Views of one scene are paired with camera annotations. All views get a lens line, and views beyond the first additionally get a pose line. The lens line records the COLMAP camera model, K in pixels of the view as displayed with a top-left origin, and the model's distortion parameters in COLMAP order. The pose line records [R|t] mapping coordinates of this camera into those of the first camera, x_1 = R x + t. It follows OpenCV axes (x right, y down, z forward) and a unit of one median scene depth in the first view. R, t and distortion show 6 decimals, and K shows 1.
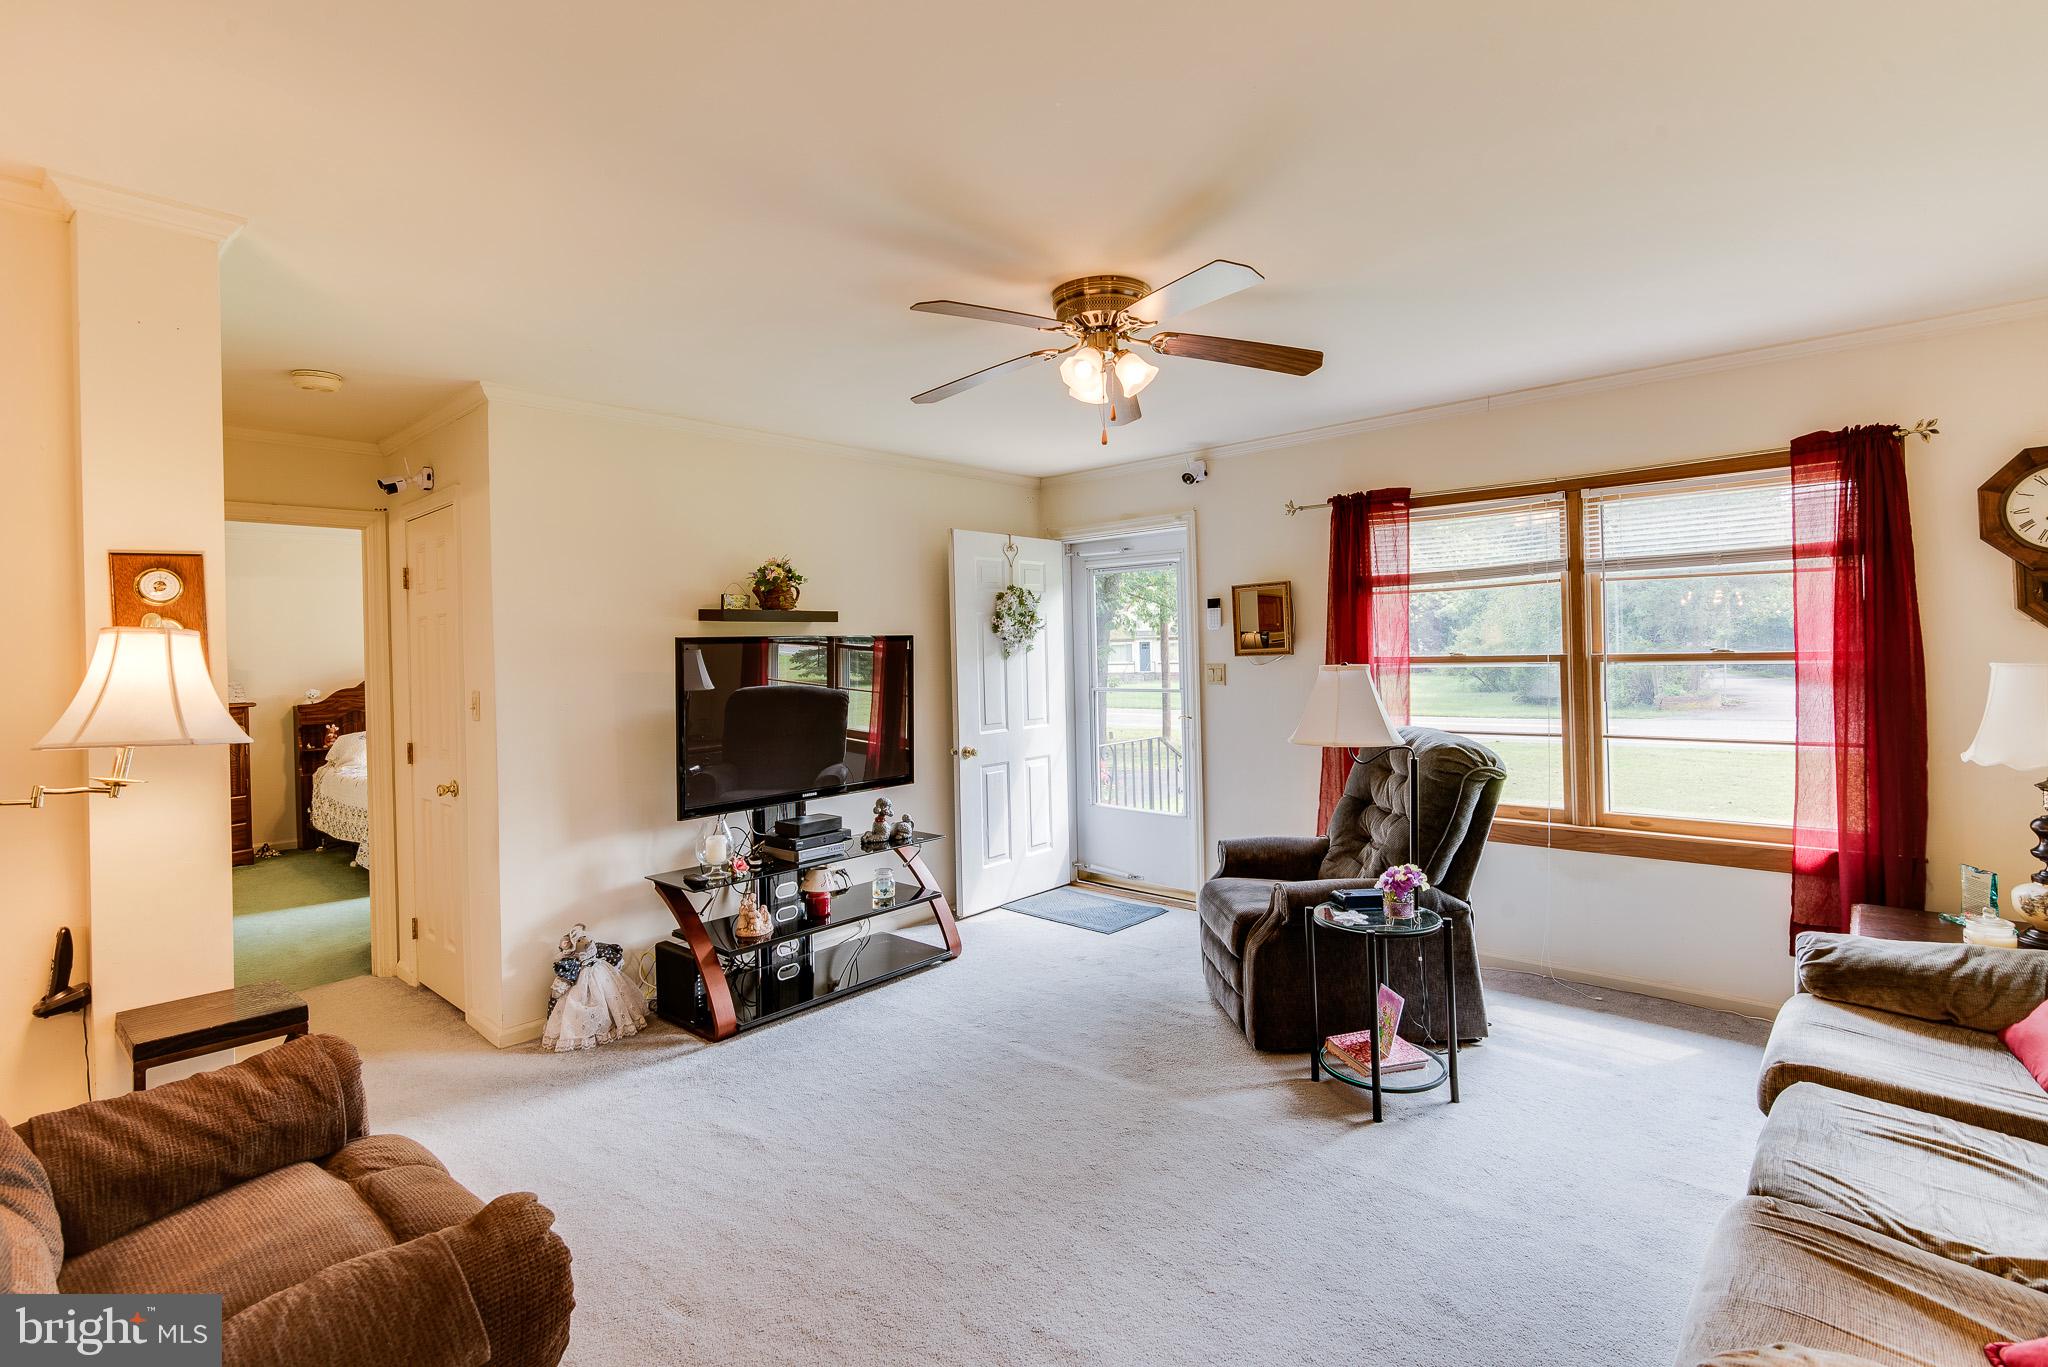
lens RADIAL K [[967.2, 0, 1032.8], [0, 967.2, 643.2], [0, 0, 1]] dist [-0.015086, 0.002475]
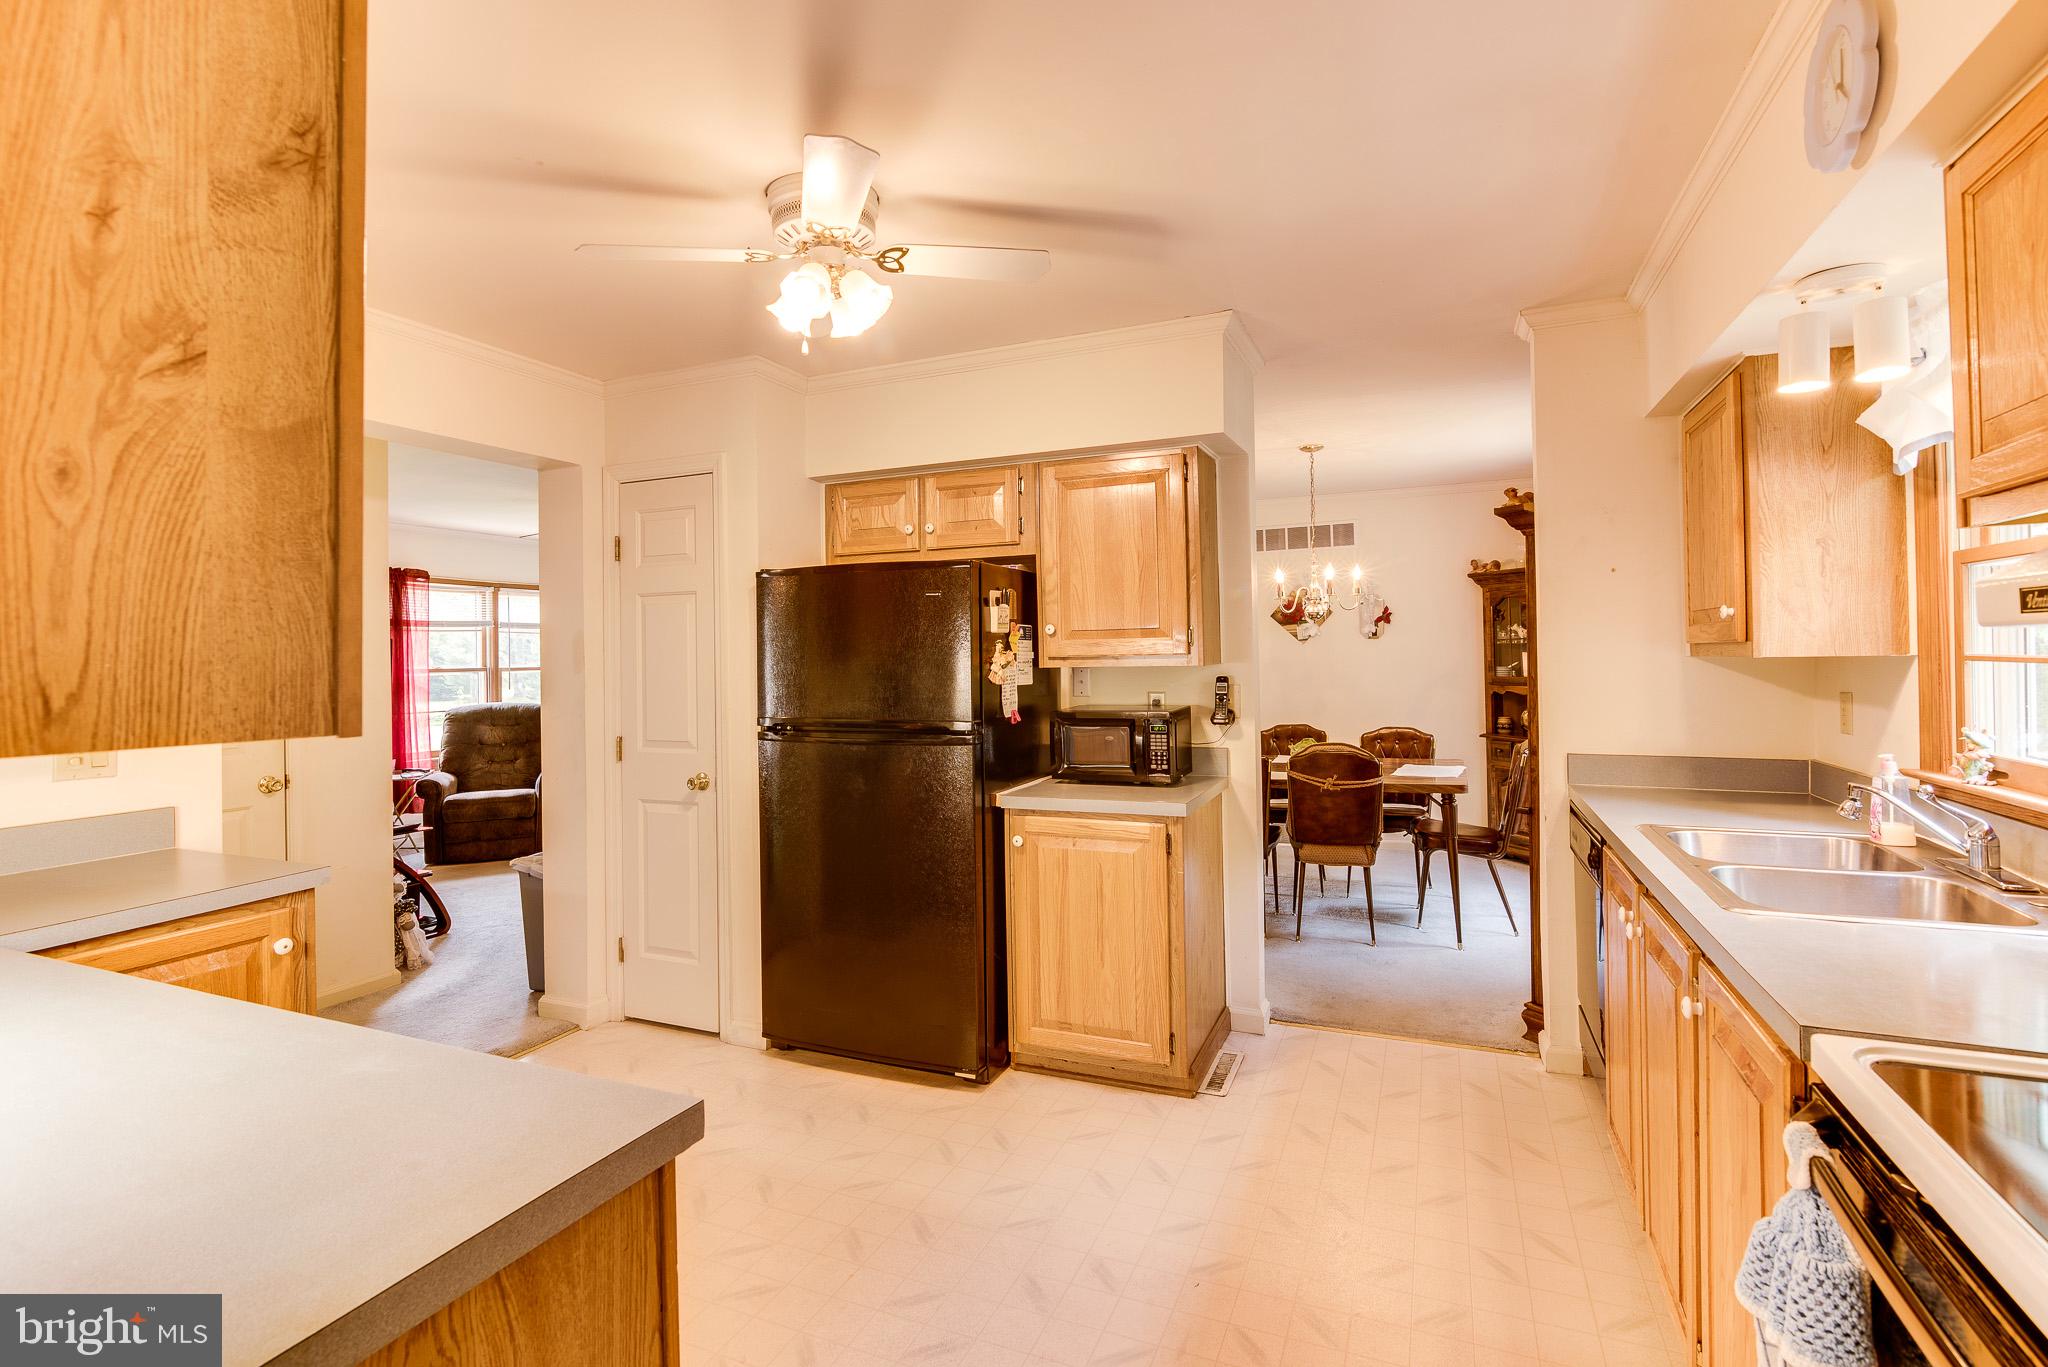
lens RADIAL K [[967.2, 0, 1009.0], [0, 967.2, 655.9], [0, 0, 1]] dist [-0.015086, 0.002475]
pose [[-0.298483, 0.032493, 0.953862, -1.715260], [0.018523, 0.999429, -0.028249, 0.065173], [-0.954235, 0.009236, -0.298915, 0.573628]]
